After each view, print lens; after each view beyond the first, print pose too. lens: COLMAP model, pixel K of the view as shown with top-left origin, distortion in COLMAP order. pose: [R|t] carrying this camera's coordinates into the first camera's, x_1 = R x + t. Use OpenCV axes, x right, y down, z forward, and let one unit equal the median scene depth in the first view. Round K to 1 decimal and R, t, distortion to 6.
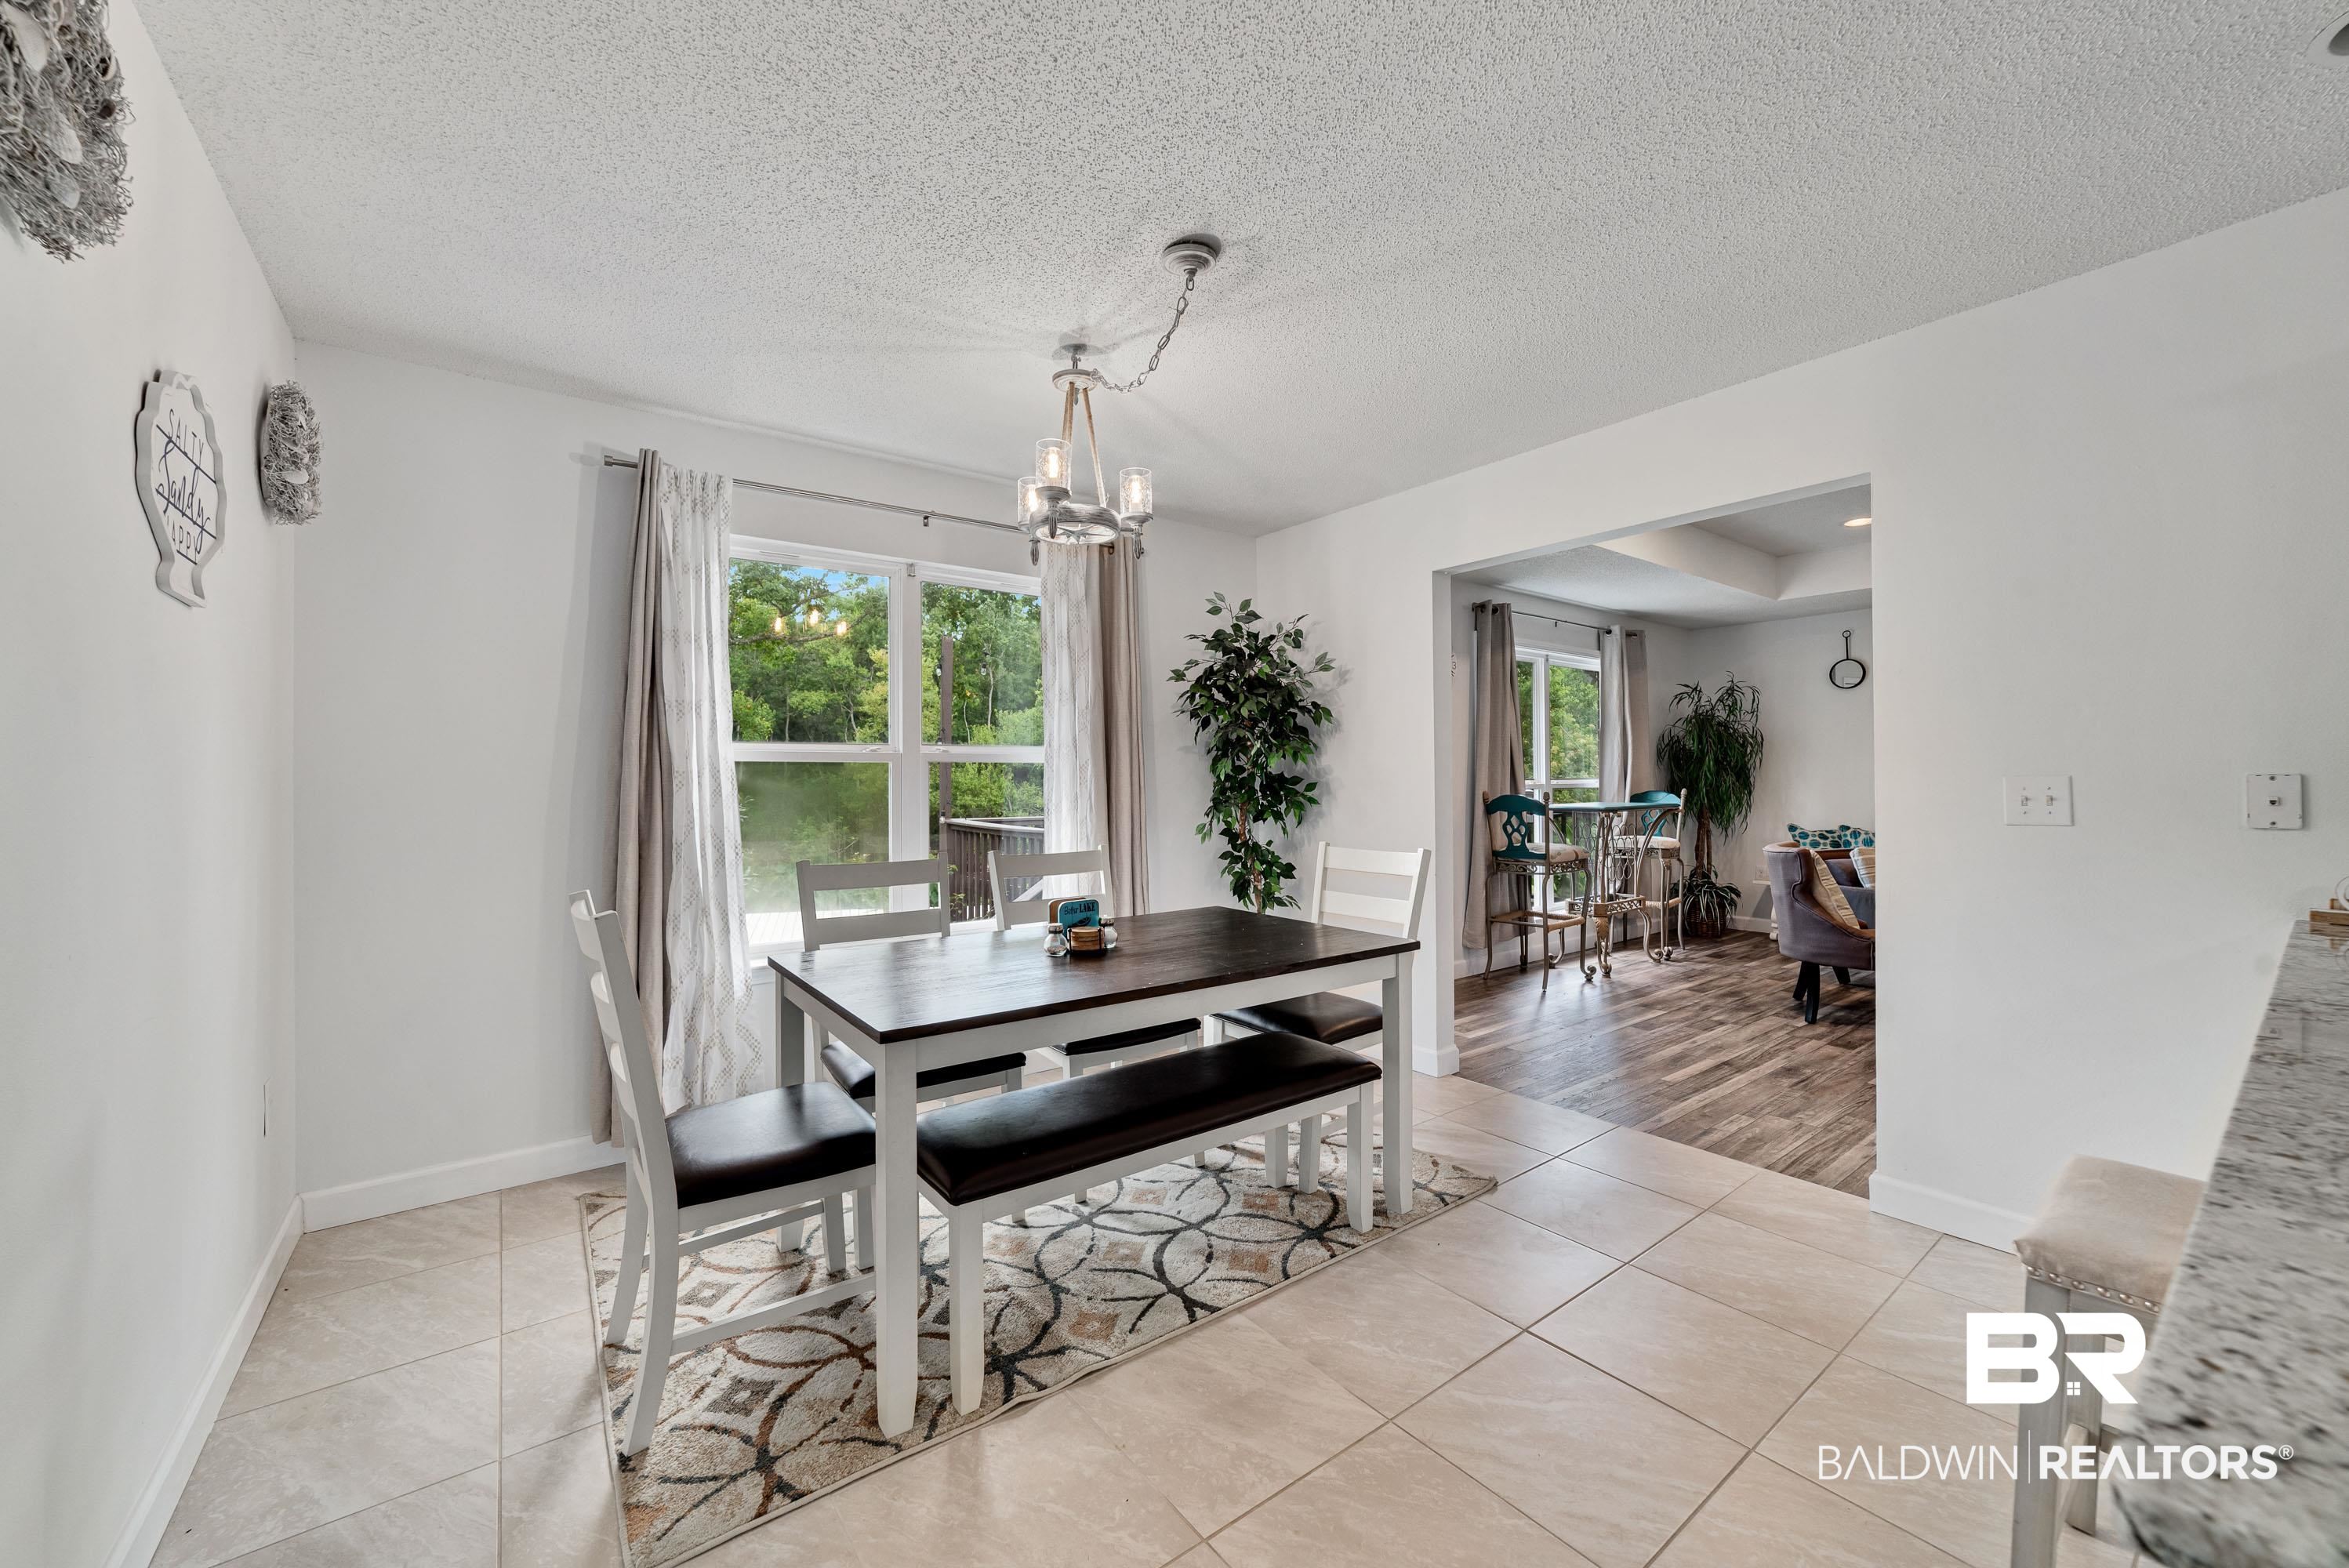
lens RADIAL K [[902.2, 0, 1174.5], [0, 902.2, 784.0], [0, 0, 1]] dist [-0.019215, 0.006789]
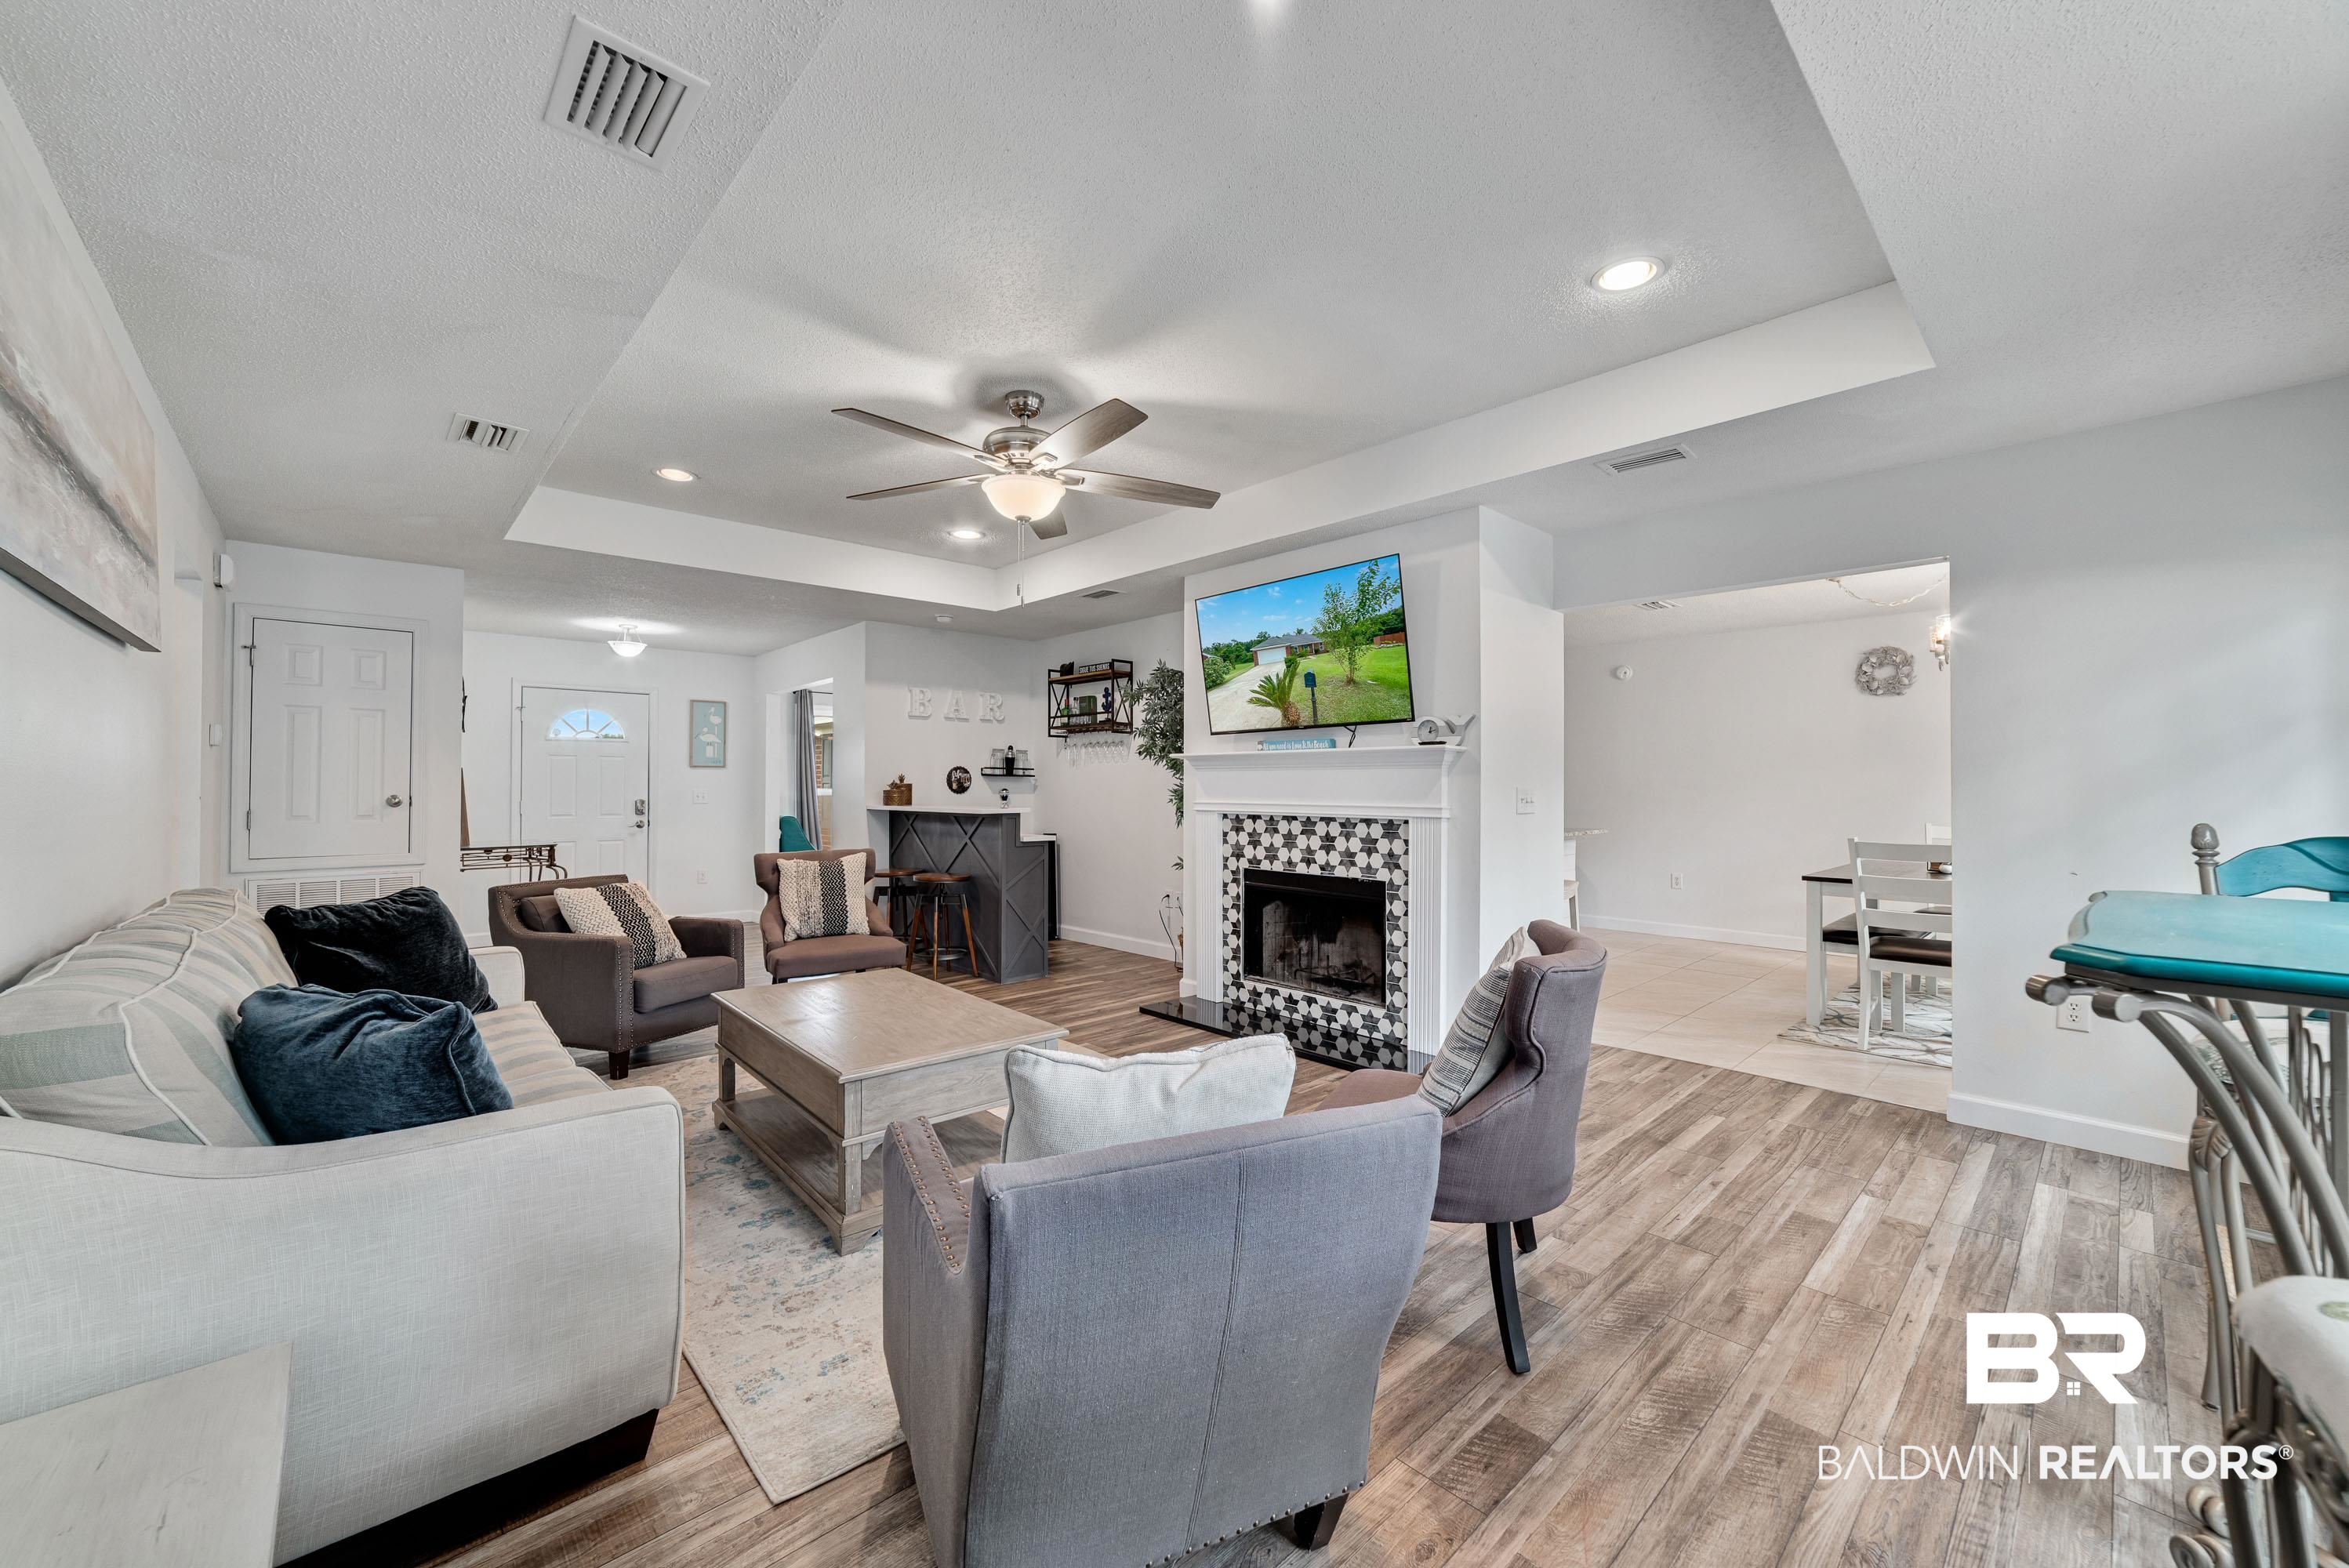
lens RADIAL K [[902.2, 0, 1174.5], [0, 902.2, 784.0], [0, 0, 1]] dist [-0.019215, 0.006789]
pose [[-0.994483, 0.003450, -0.104844, 1.180580], [0.003552, 0.999993, -0.000793, -0.012239], [0.104840, -0.001161, -0.994488, 1.826540]]
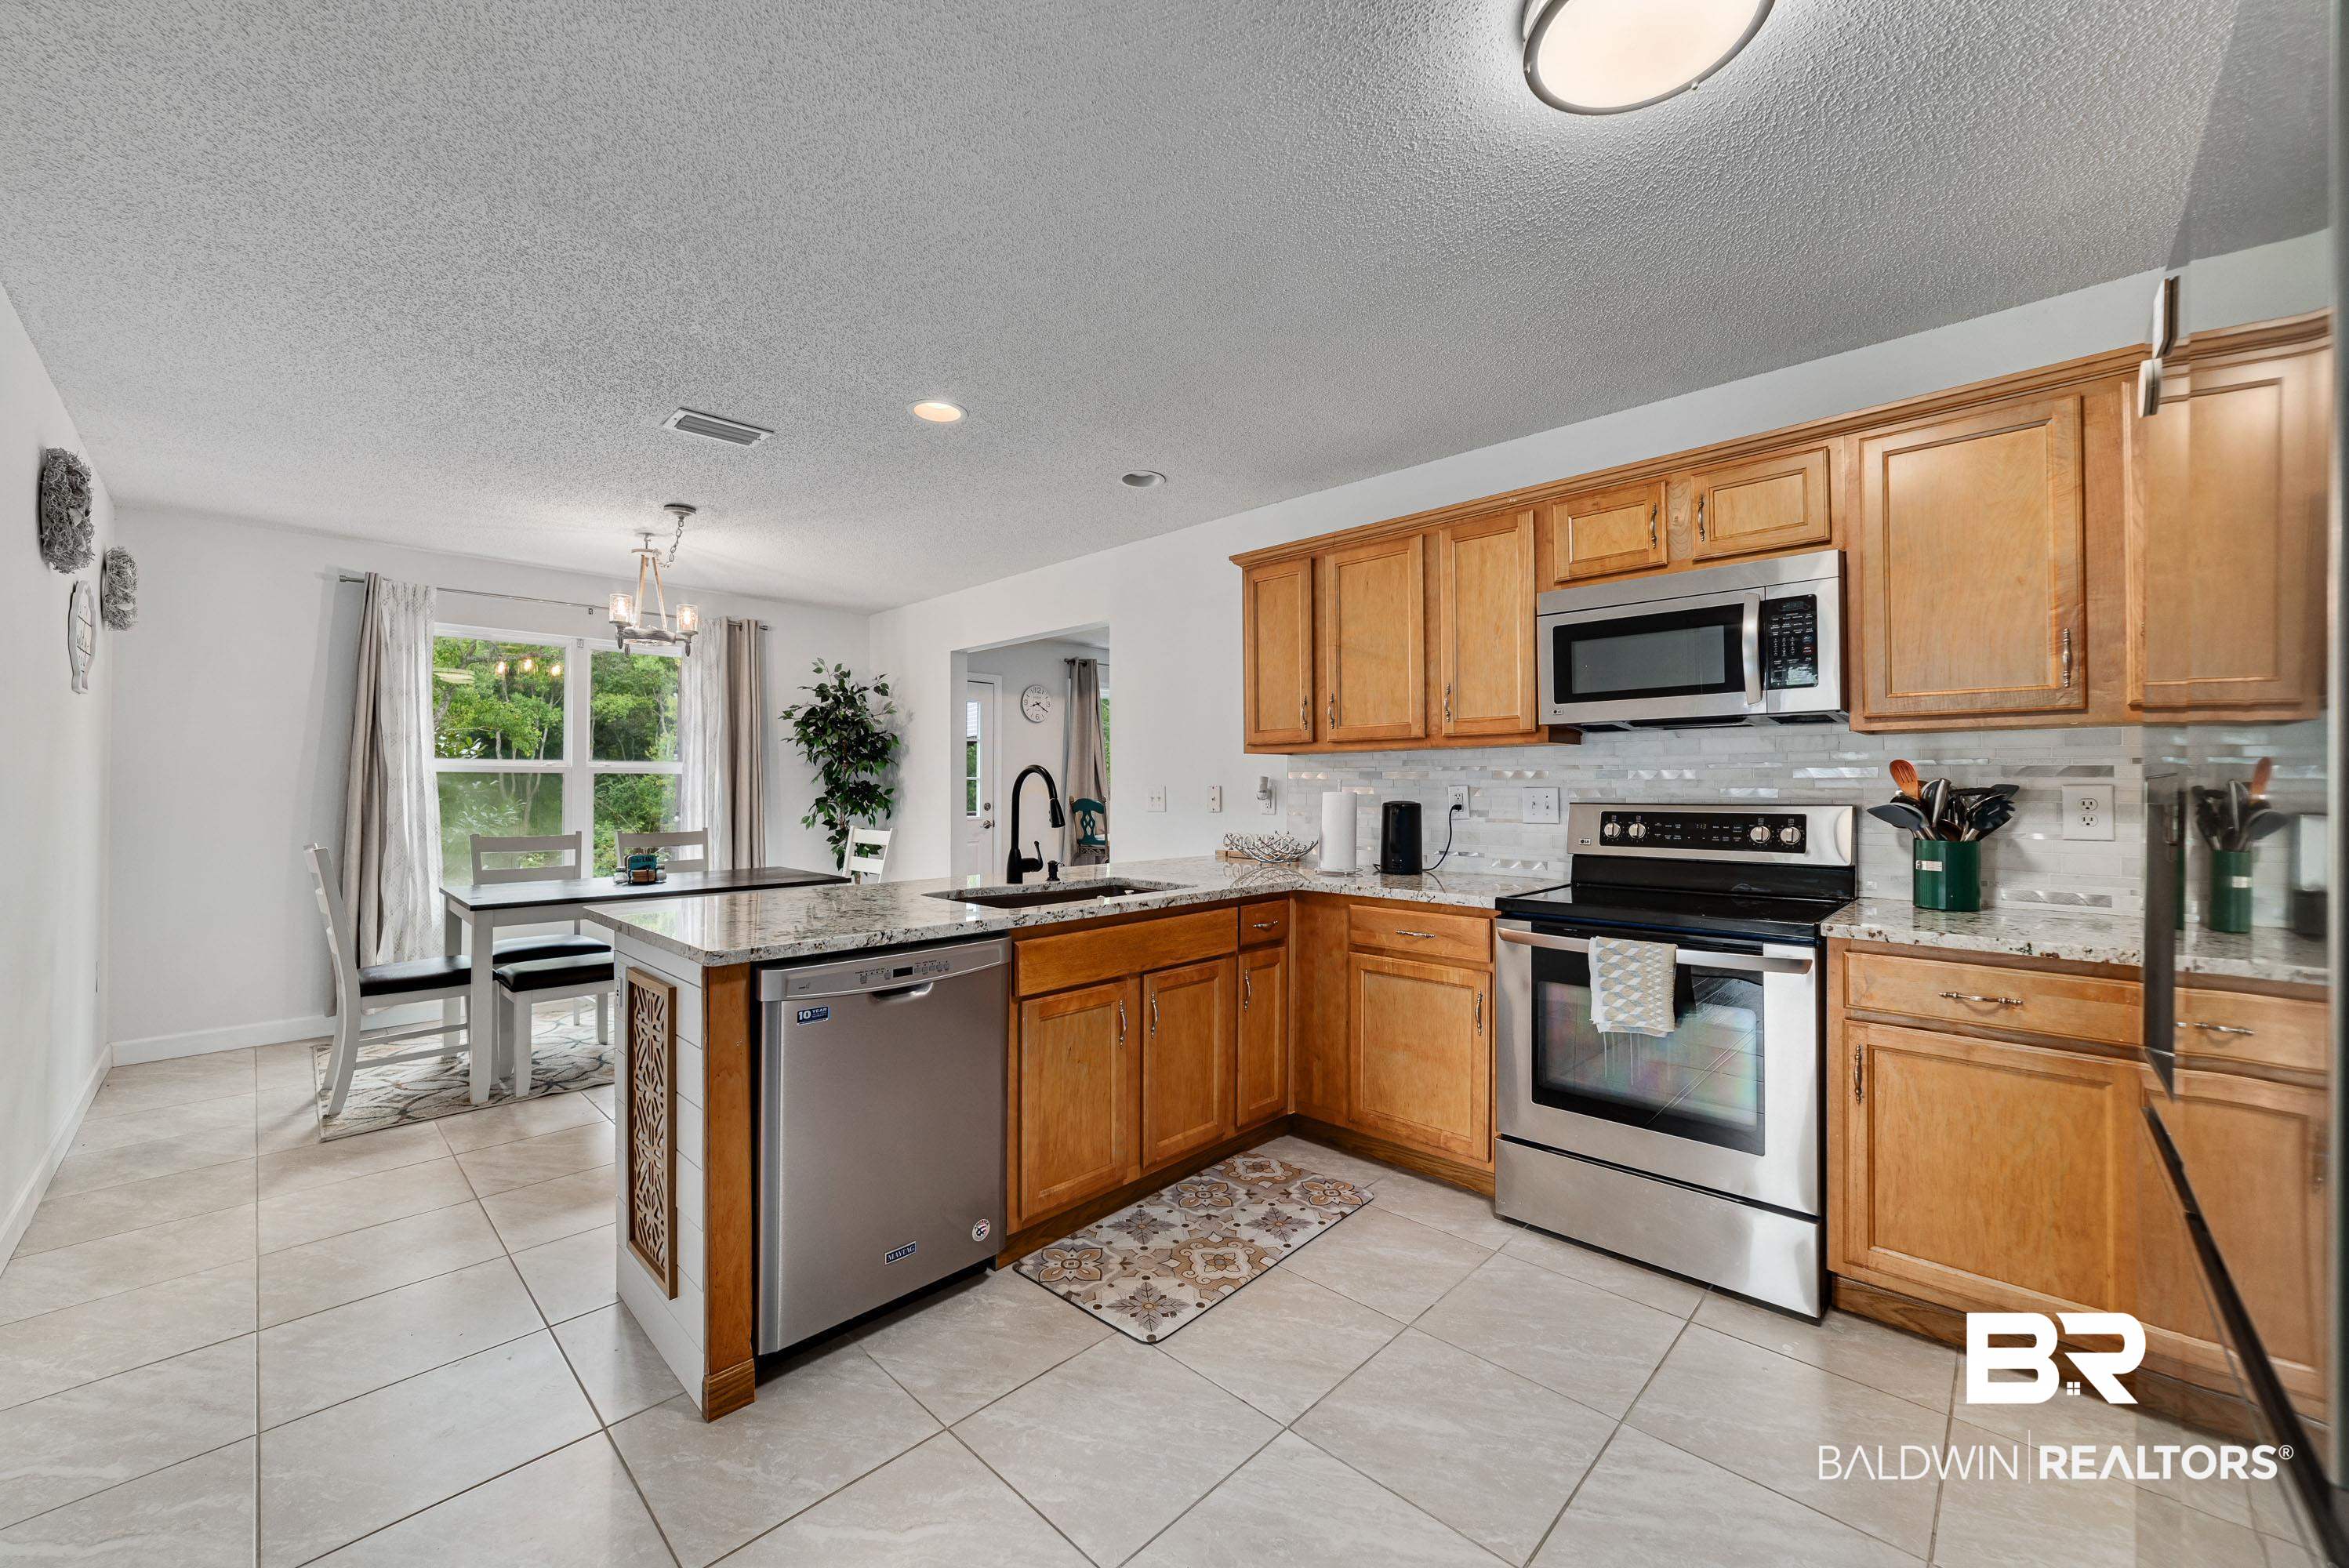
lens RADIAL K [[902.2, 0, 1174.5], [0, 902.2, 784.0], [0, 0, 1]] dist [-0.019215, 0.006789]
pose [[0.987797, 0.005506, 0.155648, 0.434481], [-0.004212, 0.999954, -0.008642, 0.002116], [-0.155688, 0.007881, 0.987775, -0.587809]]
